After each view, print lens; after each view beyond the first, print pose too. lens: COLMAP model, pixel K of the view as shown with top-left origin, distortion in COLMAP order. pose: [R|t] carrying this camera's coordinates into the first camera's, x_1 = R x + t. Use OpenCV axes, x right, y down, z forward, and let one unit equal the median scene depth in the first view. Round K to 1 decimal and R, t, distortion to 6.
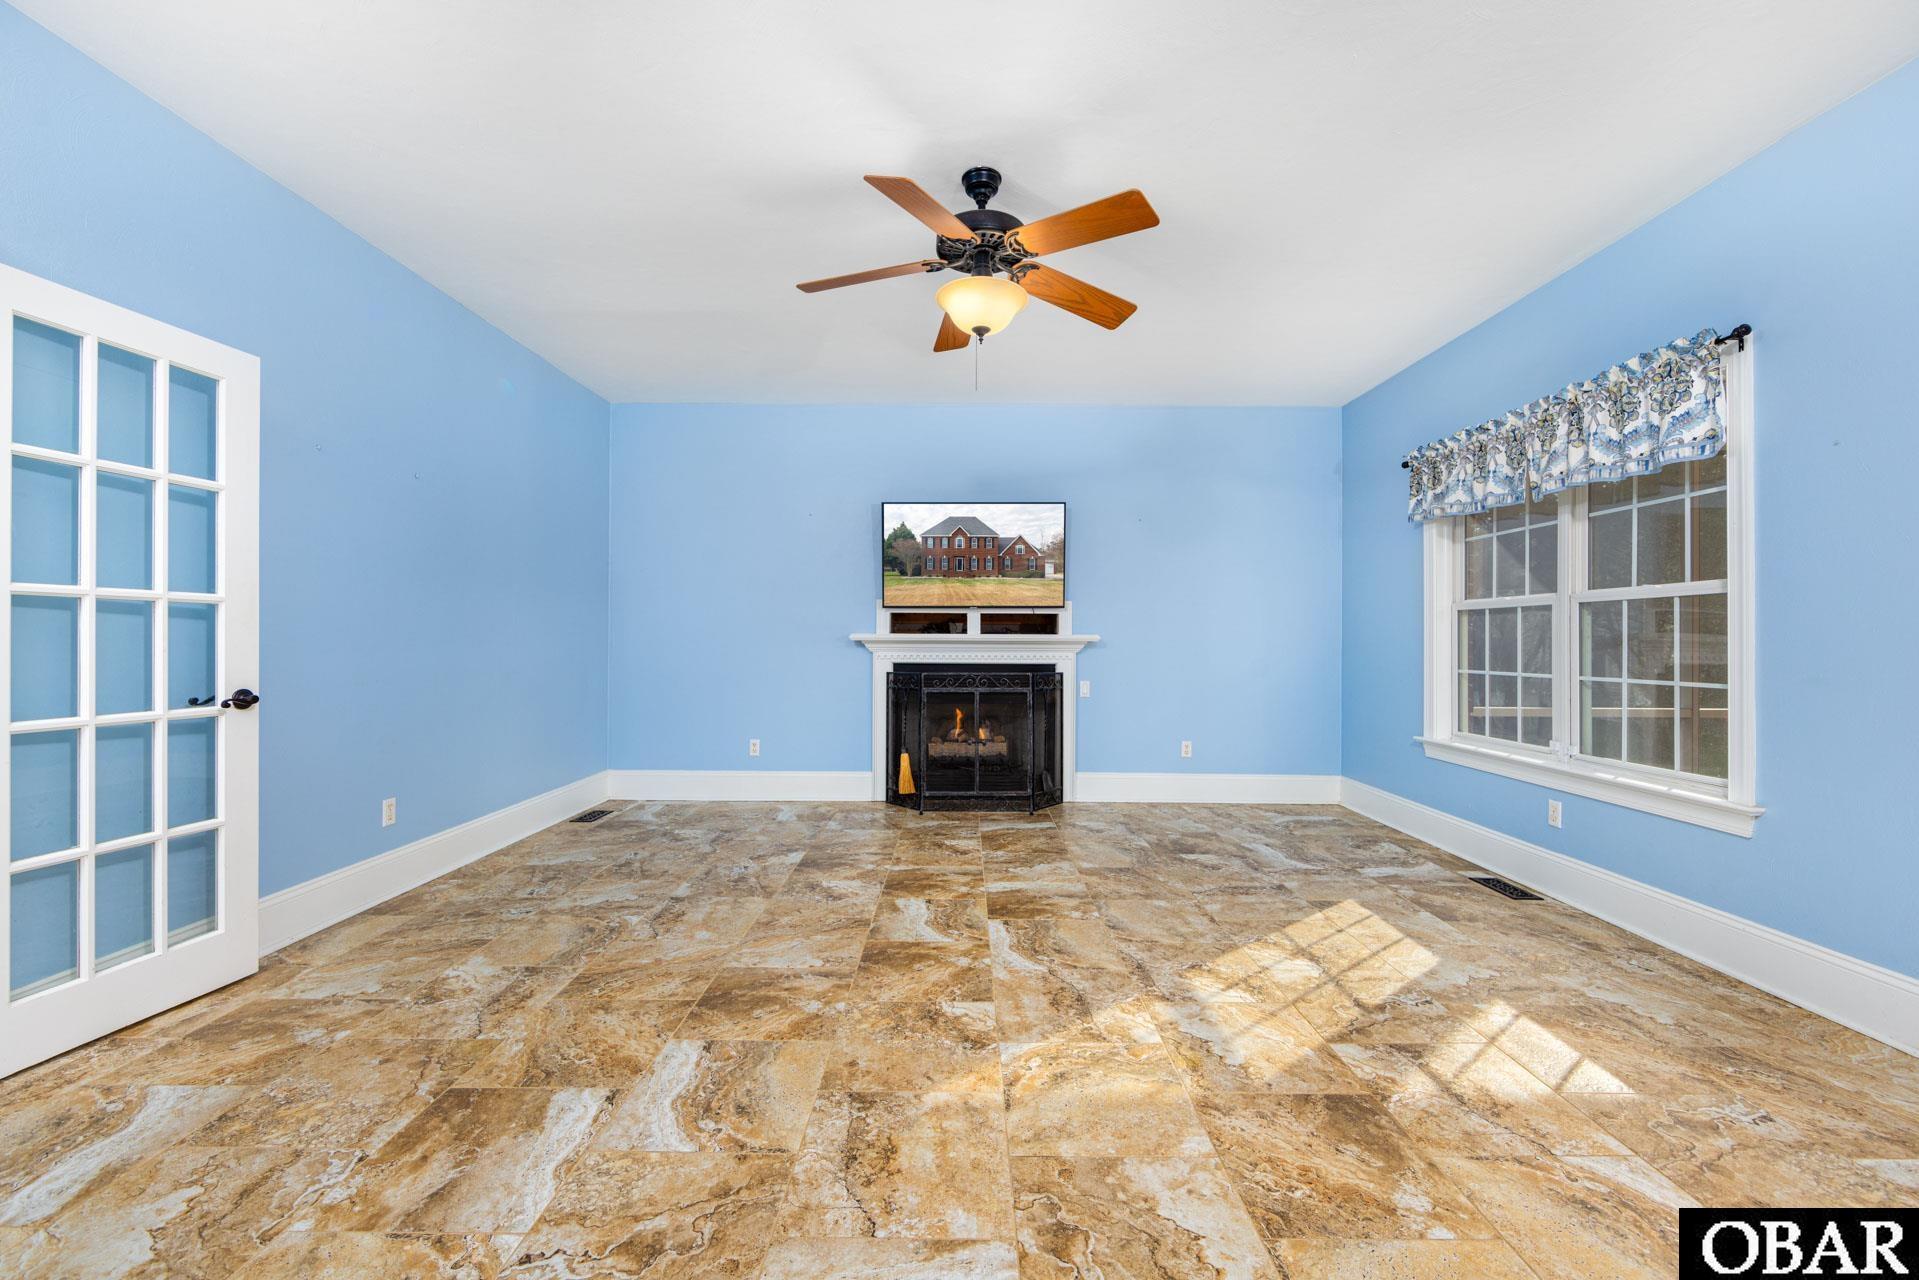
lens RADIAL K [[751.0, 0, 955.1], [0, 751.0, 635.0], [0, 0, 1]] dist [-0.002775, -0.001027]
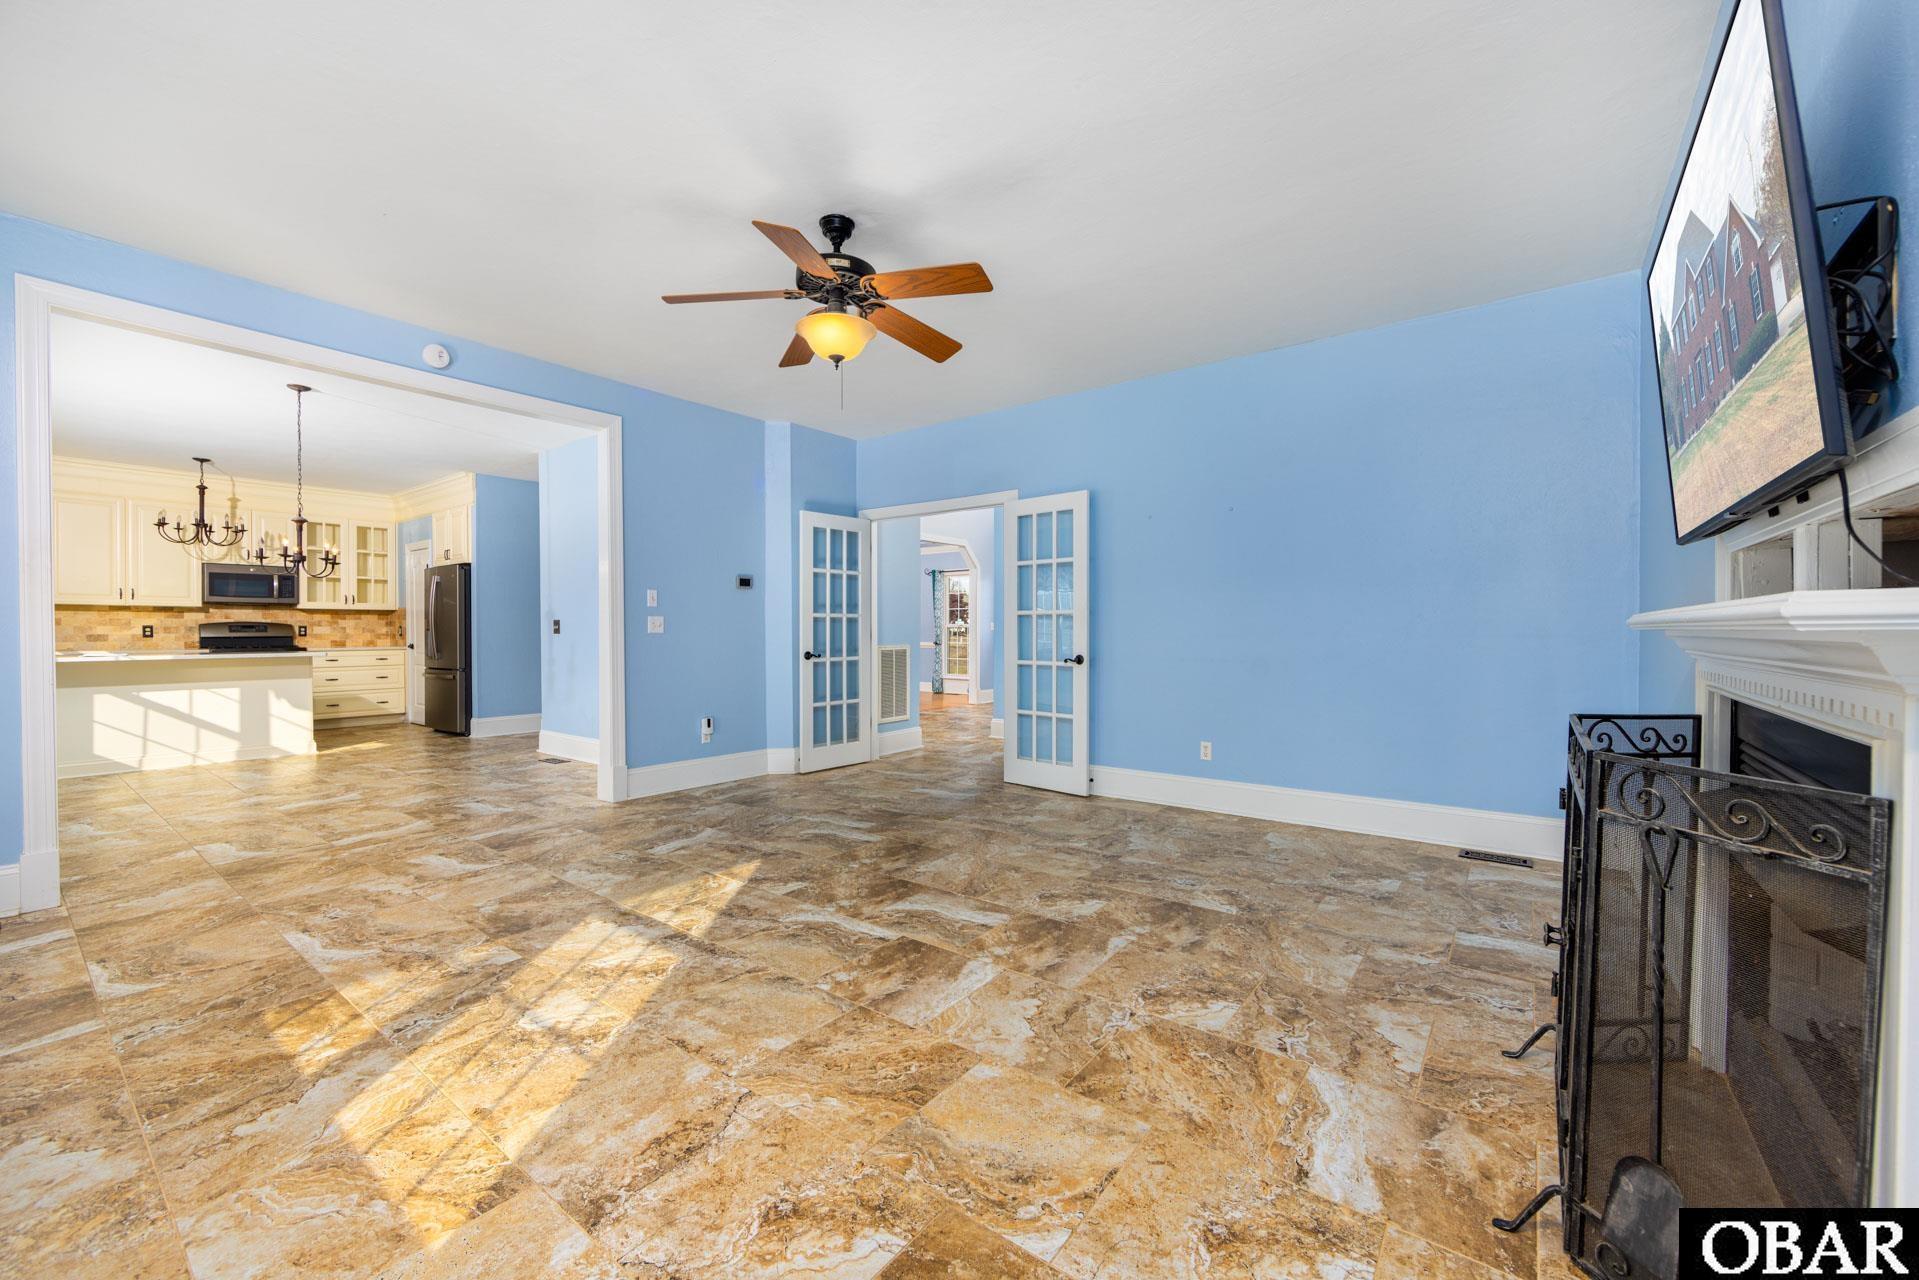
lens RADIAL K [[751.0, 0, 955.3], [0, 751.0, 648.6], [0, 0, 1]] dist [-0.002775, -0.001027]
pose [[-0.600785, 0.015548, -0.799259, 0.762972], [0.003137, 0.999849, 0.017092, 0.017596], [0.799404, 0.007762, -0.600743, 1.675628]]
